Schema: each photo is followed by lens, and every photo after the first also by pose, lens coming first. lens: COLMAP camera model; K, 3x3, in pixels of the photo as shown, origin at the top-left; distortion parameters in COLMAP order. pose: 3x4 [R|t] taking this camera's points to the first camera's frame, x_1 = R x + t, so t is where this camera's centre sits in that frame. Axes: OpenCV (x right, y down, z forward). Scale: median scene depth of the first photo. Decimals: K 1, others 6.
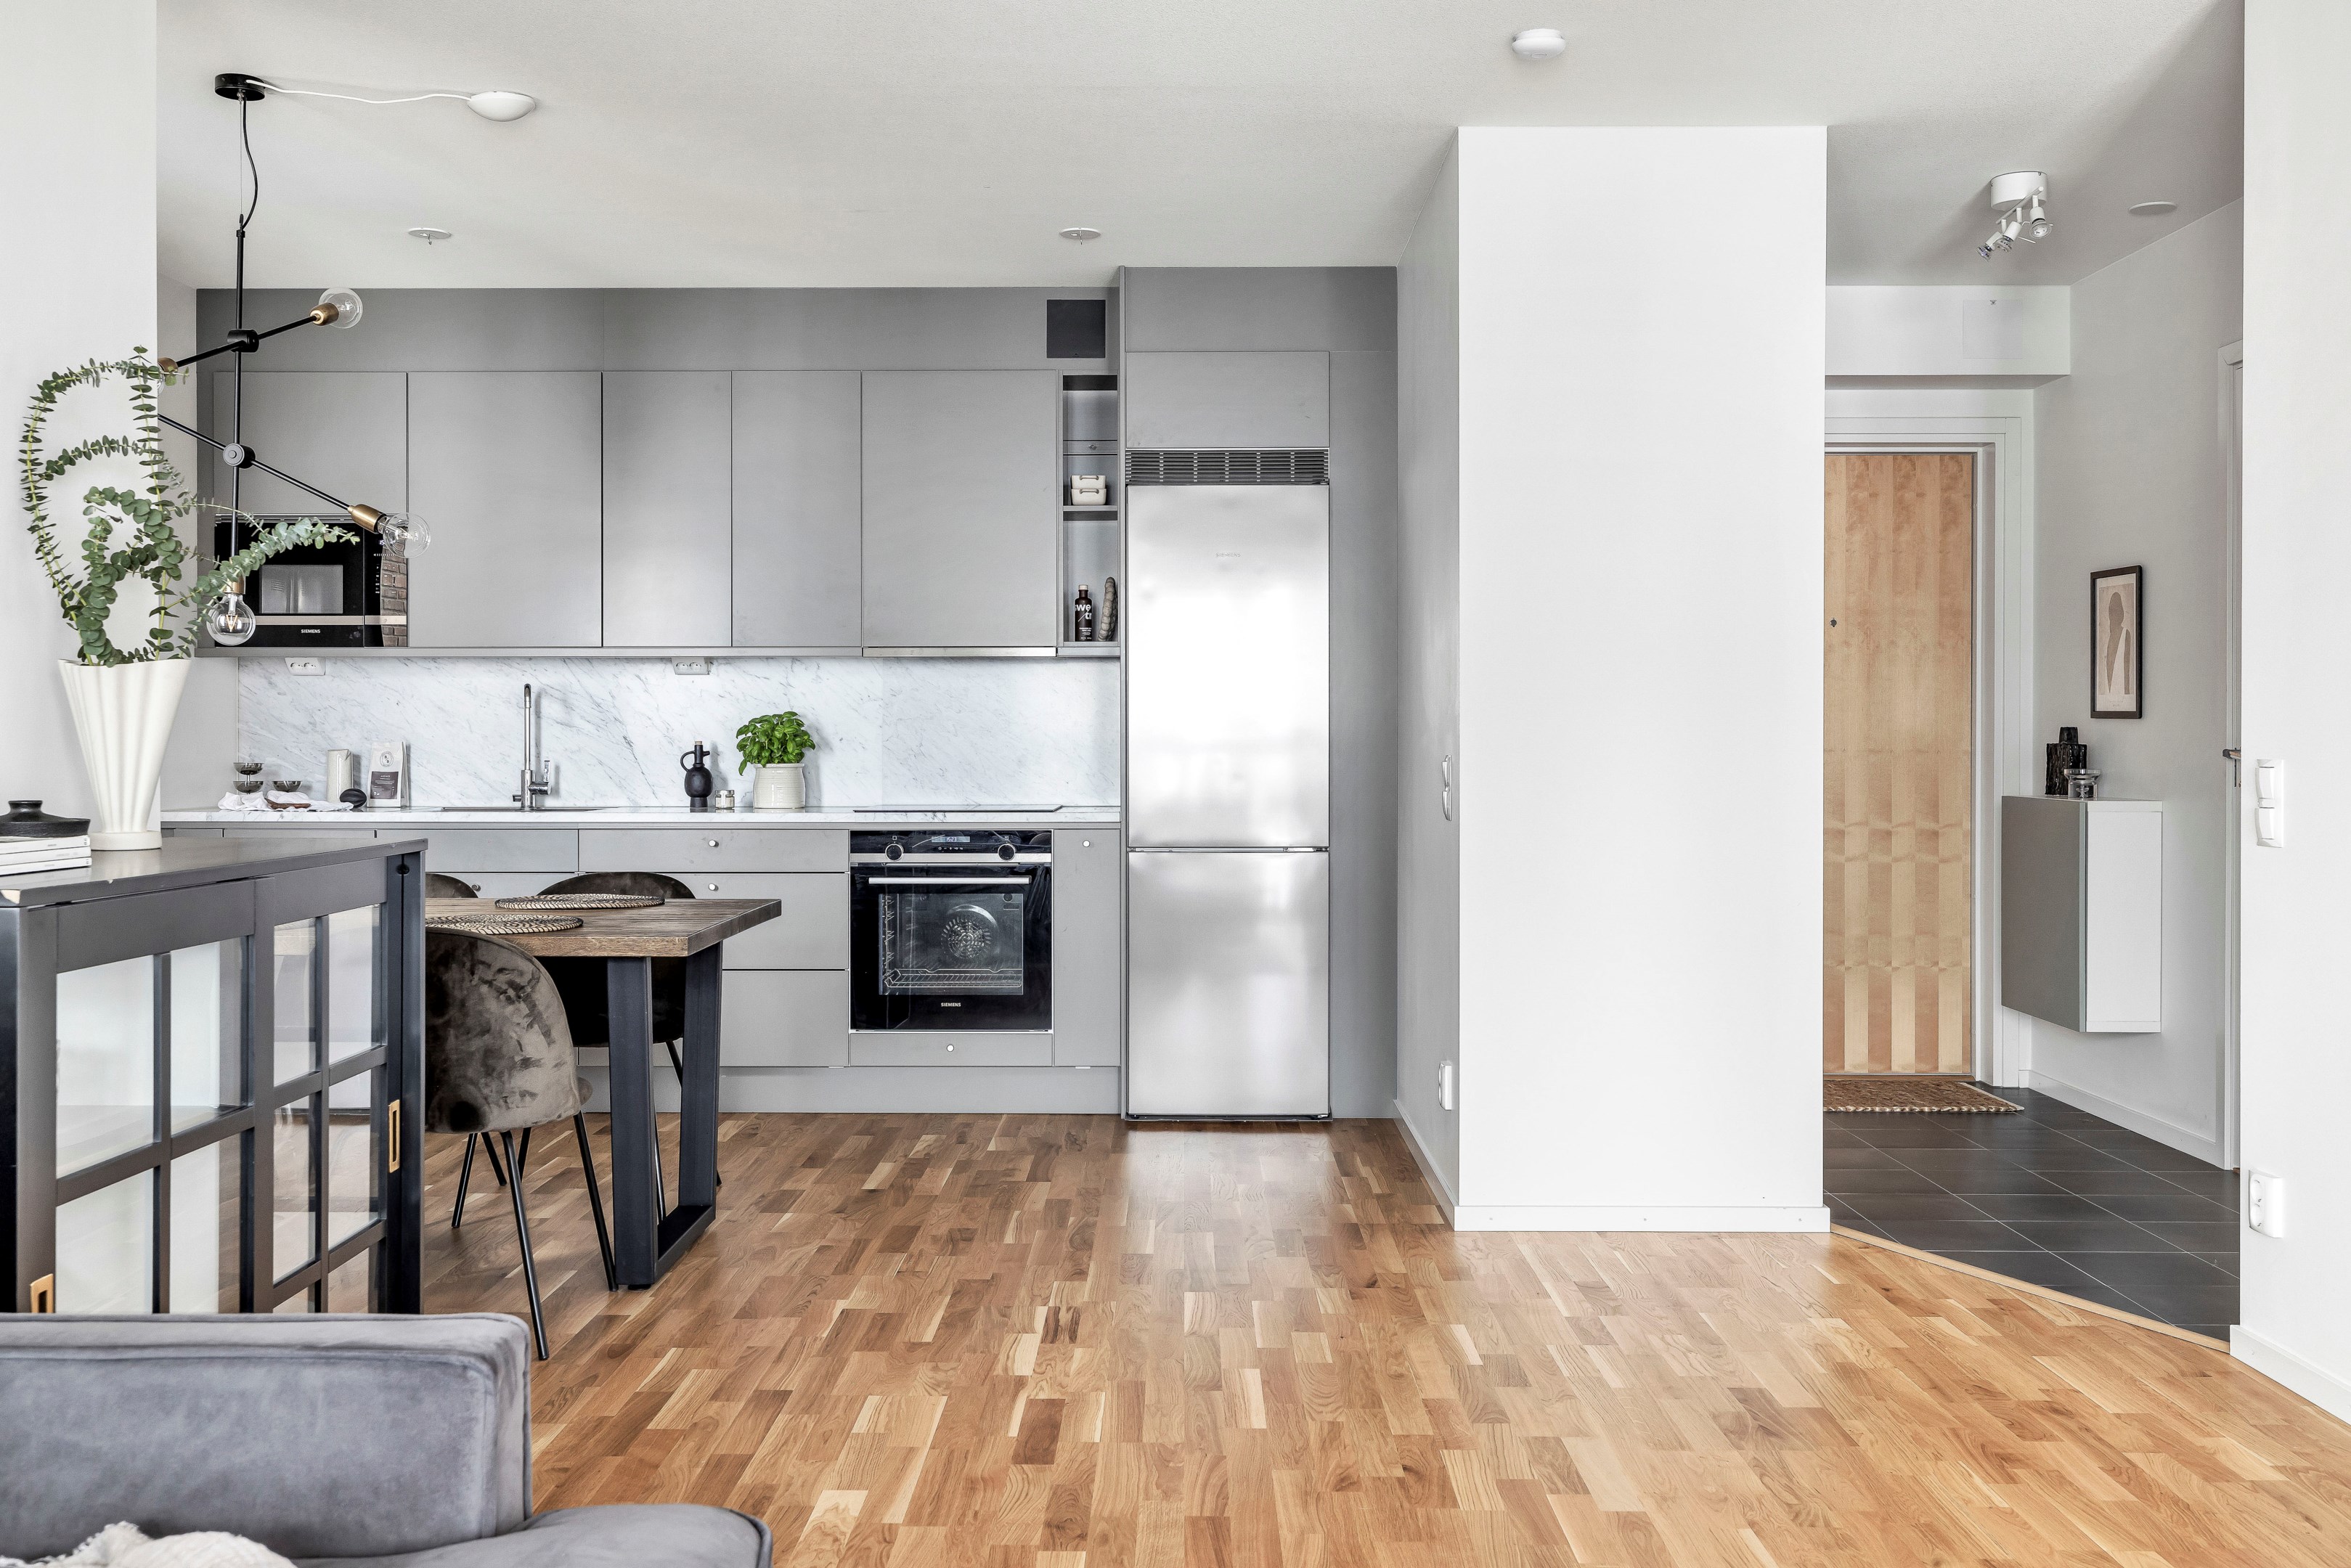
lens RADIAL K [[2184.6, 0, 1148.8], [0, 2184.6, 756.8], [0, 0, 1]] dist [0.002588, 0.006824]
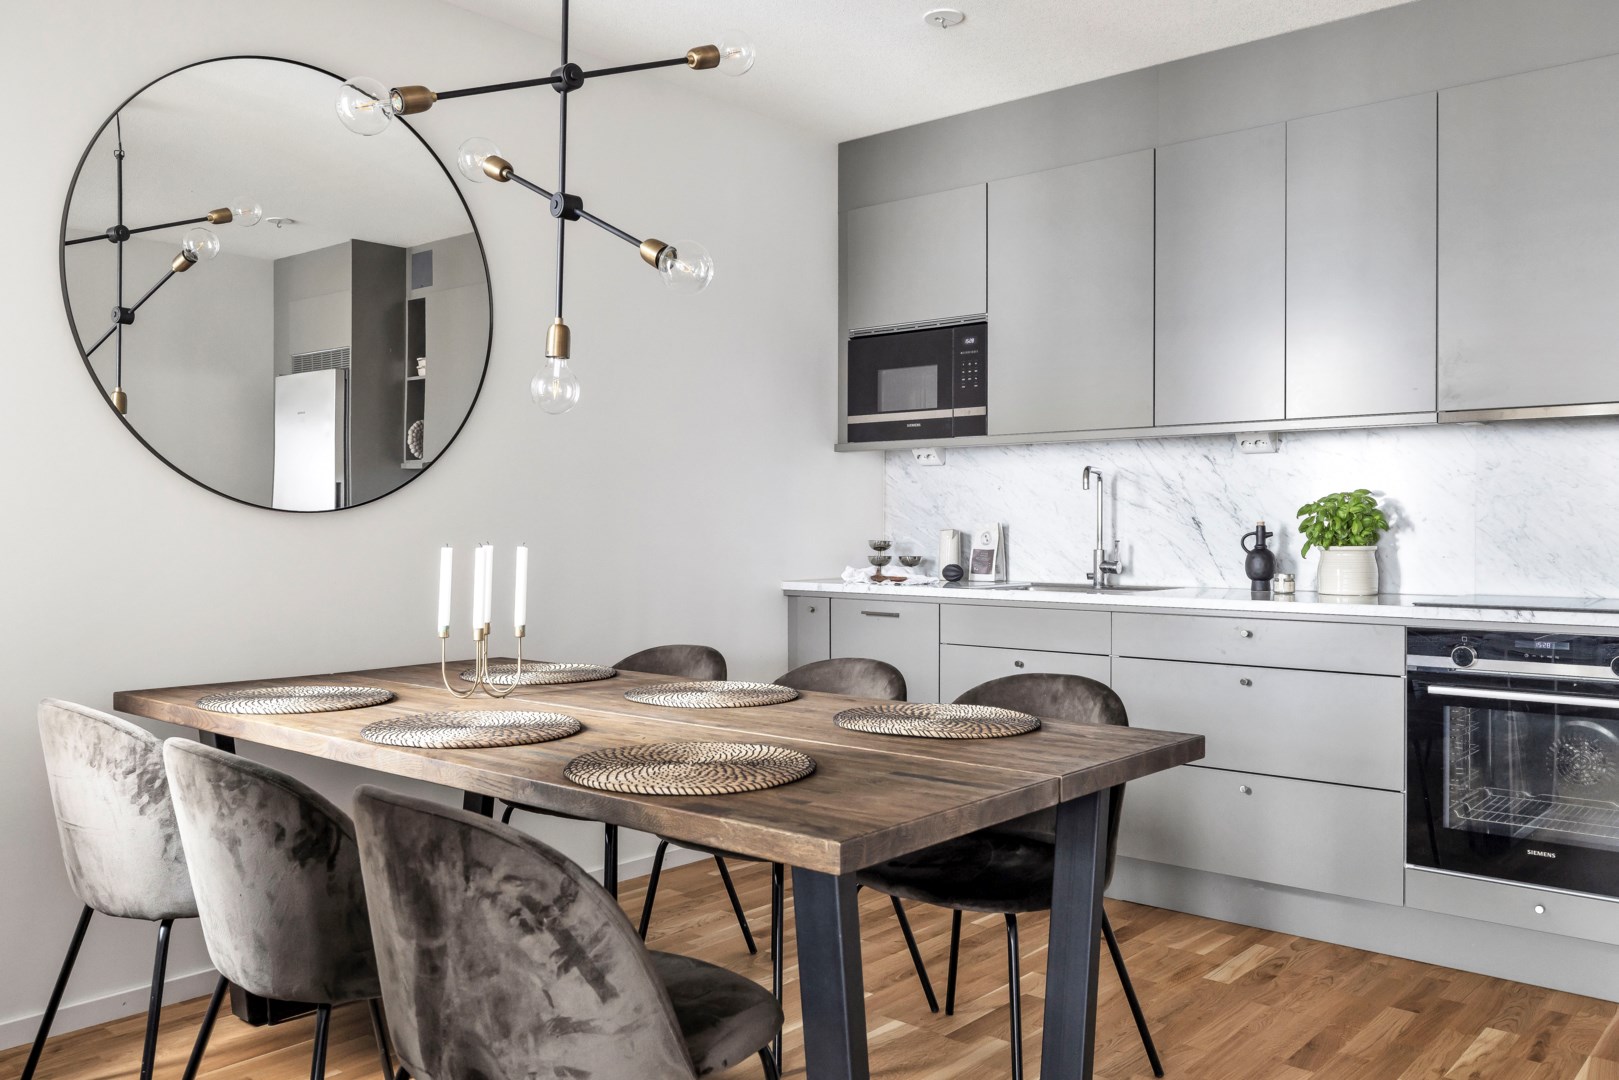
lens RADIAL K [[1298.6, 0, 808.9], [0, 1298.6, 531.0], [0, 0, 1]] dist [0.001015, 0.000068]
pose [[0.769515, 0.003489, -0.638619, 0.005225], [-0.005336, 0.999985, -0.000967, -0.001537], [0.638606, 0.004151, 0.769522, 0.450842]]
